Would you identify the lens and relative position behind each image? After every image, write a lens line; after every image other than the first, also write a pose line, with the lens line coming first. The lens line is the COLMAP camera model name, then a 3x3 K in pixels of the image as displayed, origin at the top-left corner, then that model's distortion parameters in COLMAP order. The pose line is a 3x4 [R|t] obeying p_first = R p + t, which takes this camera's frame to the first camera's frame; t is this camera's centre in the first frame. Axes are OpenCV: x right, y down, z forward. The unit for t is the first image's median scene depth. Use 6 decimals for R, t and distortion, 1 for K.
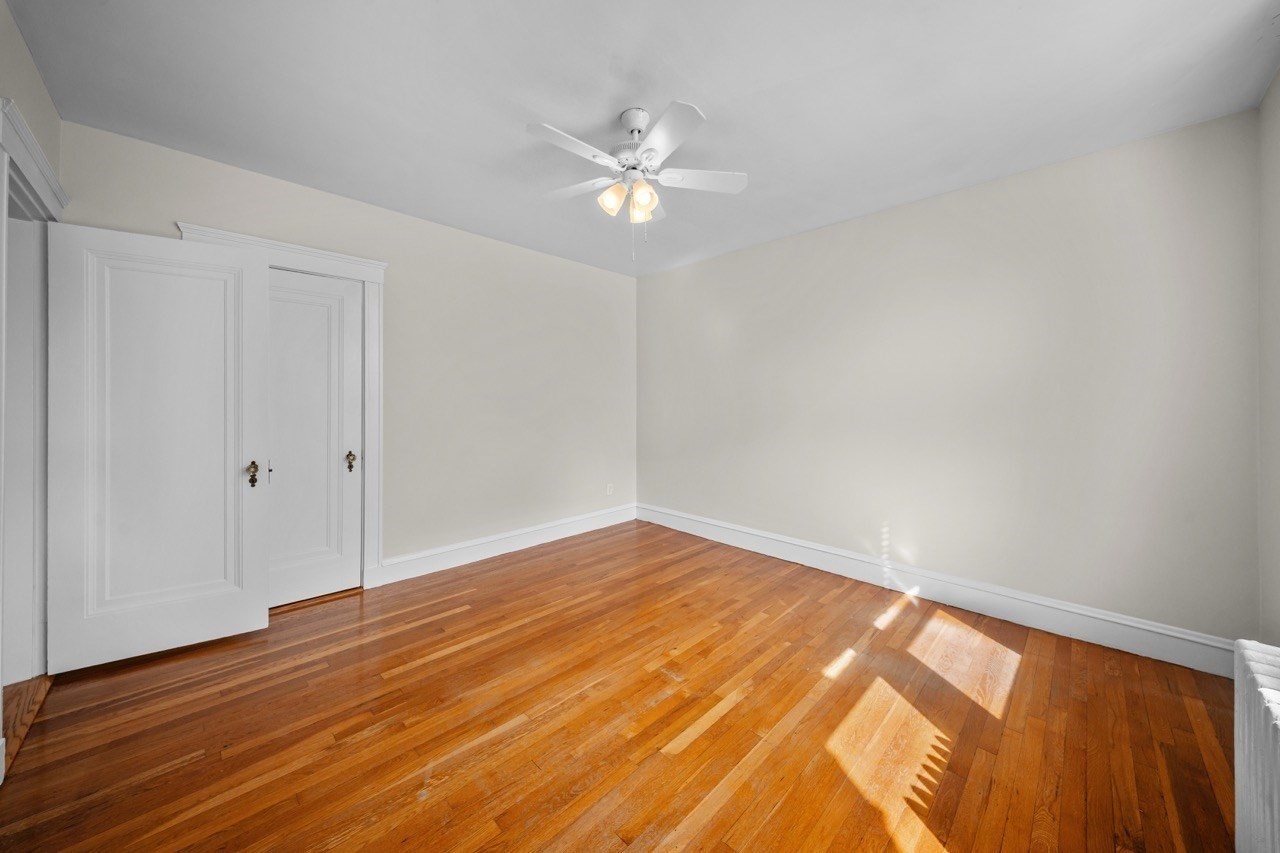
lens RADIAL K [[449.6, 0, 635.5], [0, 449.6, 398.1], [0, 0, 1]] dist [0.012593, -0.007606]
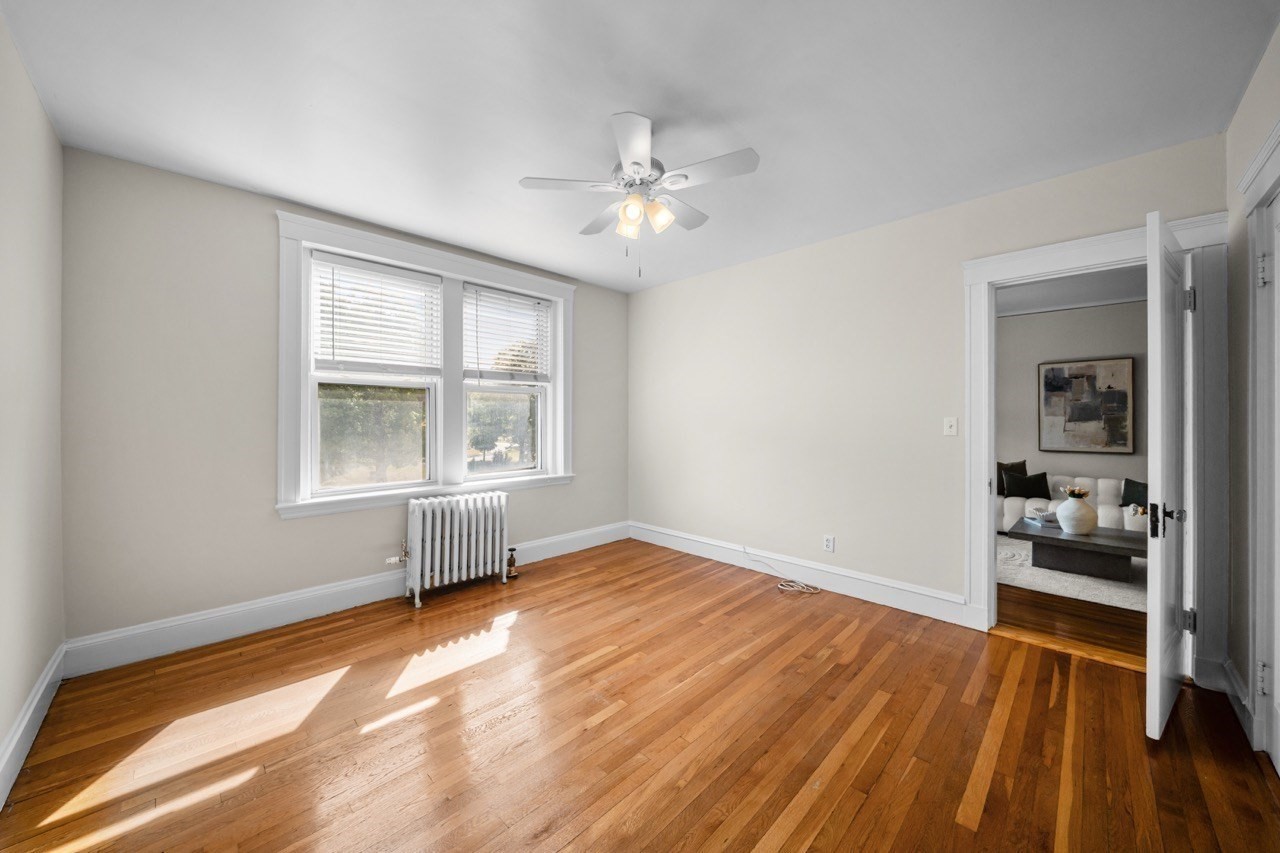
lens RADIAL K [[450.0, 0, 632.1], [0, 450.0, 423.1], [0, 0, 1]] dist [-0.000122, -0.006349]
pose [[-0.999997, -0.002182, -0.000937, 0.005608], [-0.002181, 0.999998, -0.000337, 0.014908], [0.000937, -0.000335, -1.000000, 1.808906]]
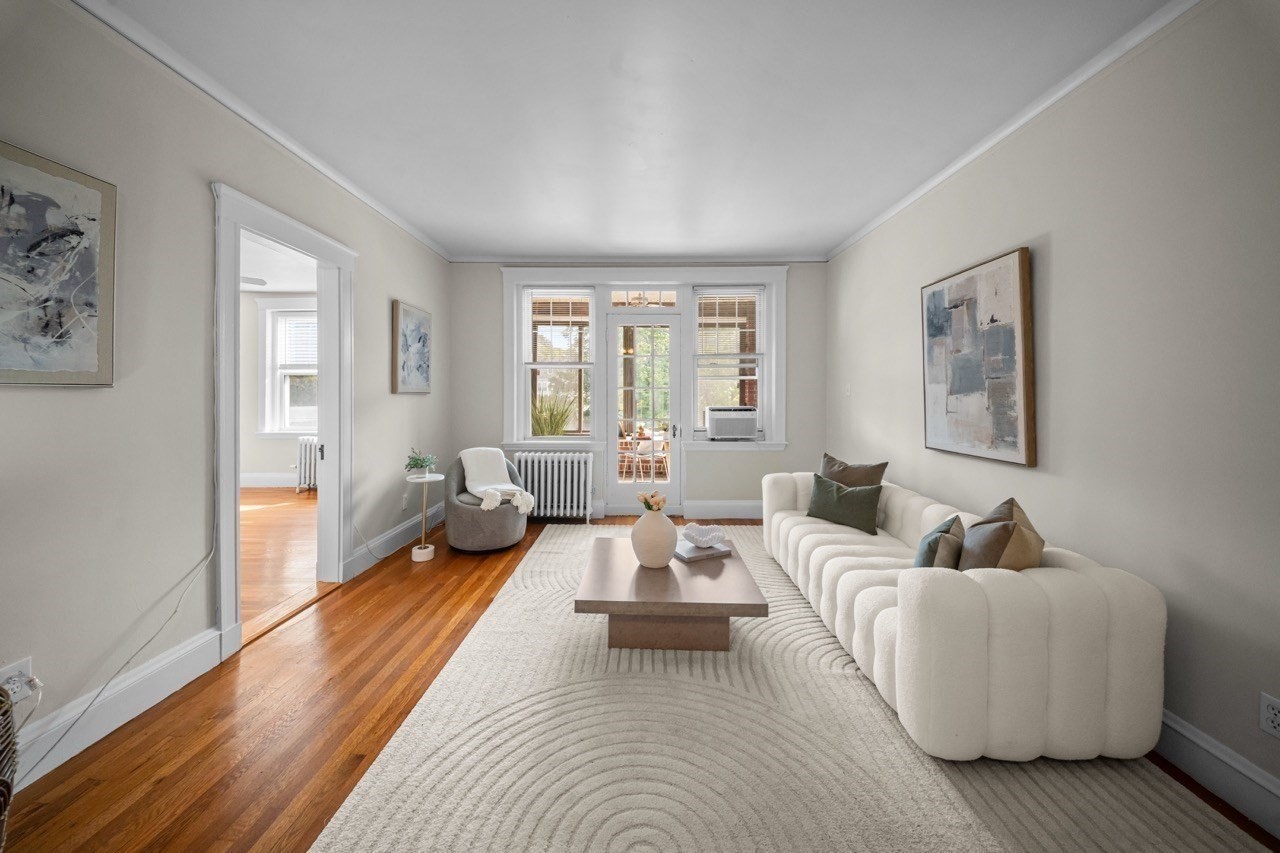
lens RADIAL K [[449.6, 0, 635.5], [0, 449.6, 398.1], [0, 0, 1]] dist [0.012593, -0.007606]
pose [[-0.700636, -0.007290, 0.713482, -2.572557], [-0.005787, 0.999973, 0.004534, 0.011626], [-0.713496, -0.000952, -0.700659, 0.902277]]
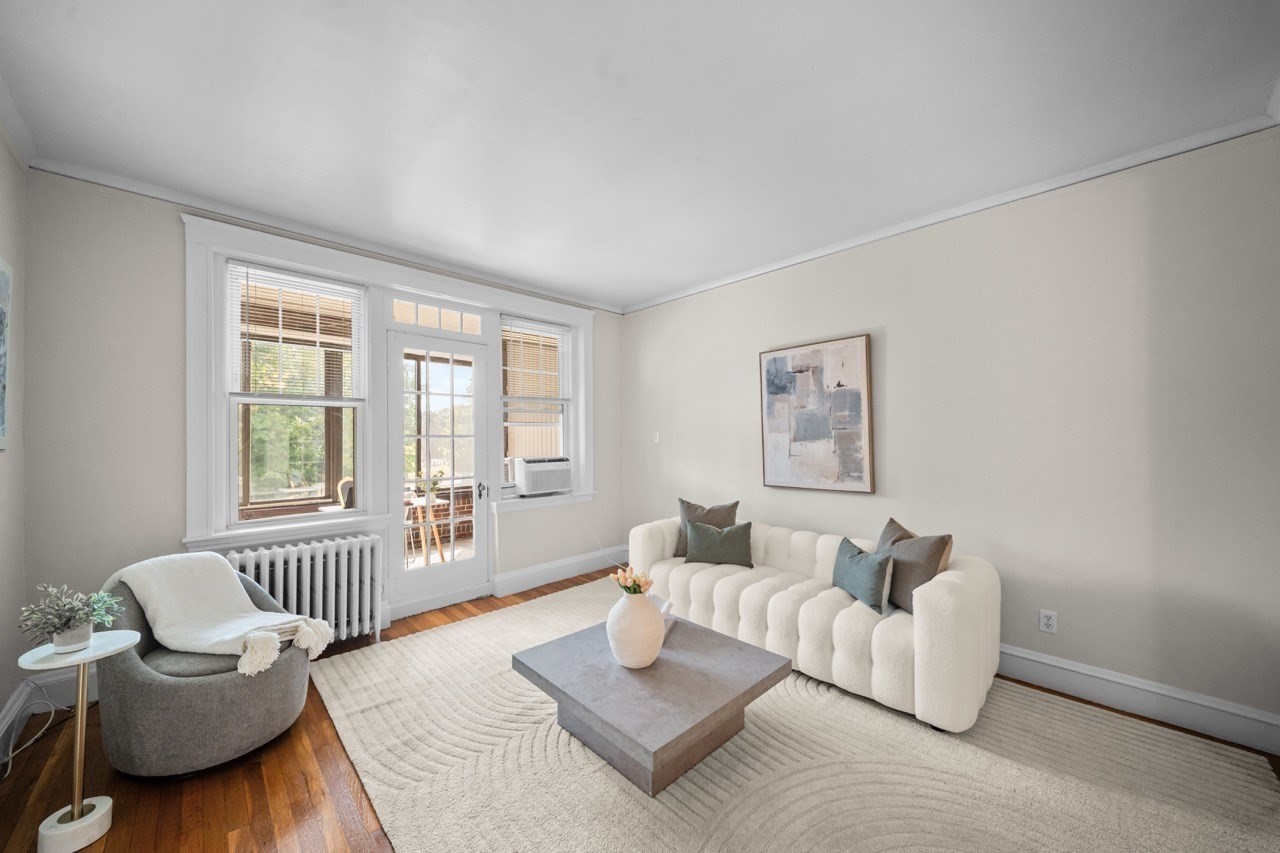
lens RADIAL K [[455.7, 0, 629.8], [0, 455.7, 434.8], [0, 0, 1]] dist [0.001145, -0.002932]
pose [[-0.999718, 0.009028, 0.021965, -1.784511], [0.008650, 0.999814, -0.017267, 0.001397], [-0.022117, -0.017072, -0.999610, 0.984510]]
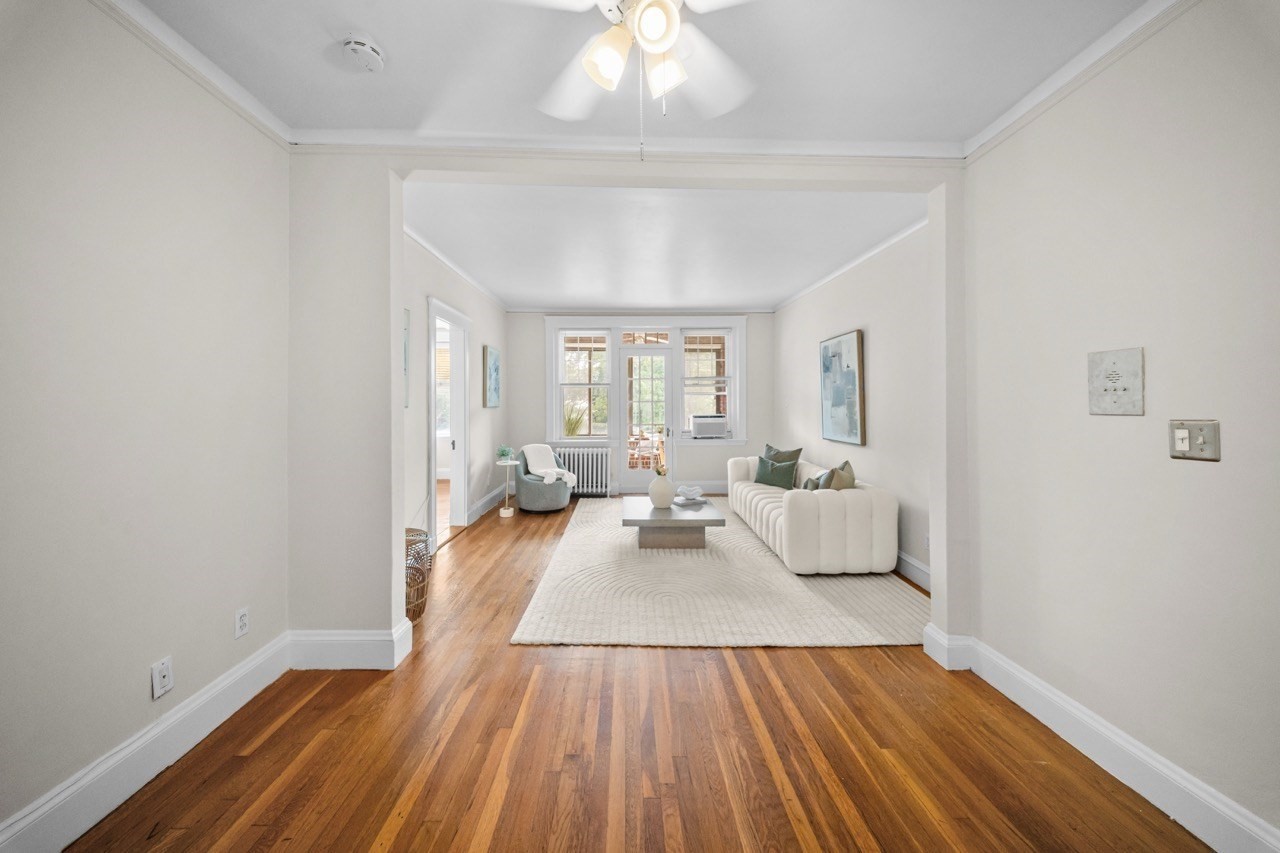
lens RADIAL K [[449.6, 0, 635.5], [0, 449.6, 398.1], [0, 0, 1]] dist [0.012593, -0.007606]
pose [[-0.726715, 0.008820, 0.686883, -3.068456], [0.000155, 0.999920, -0.012675, -0.011614], [-0.686939, -0.009105, -0.726658, 1.588160]]
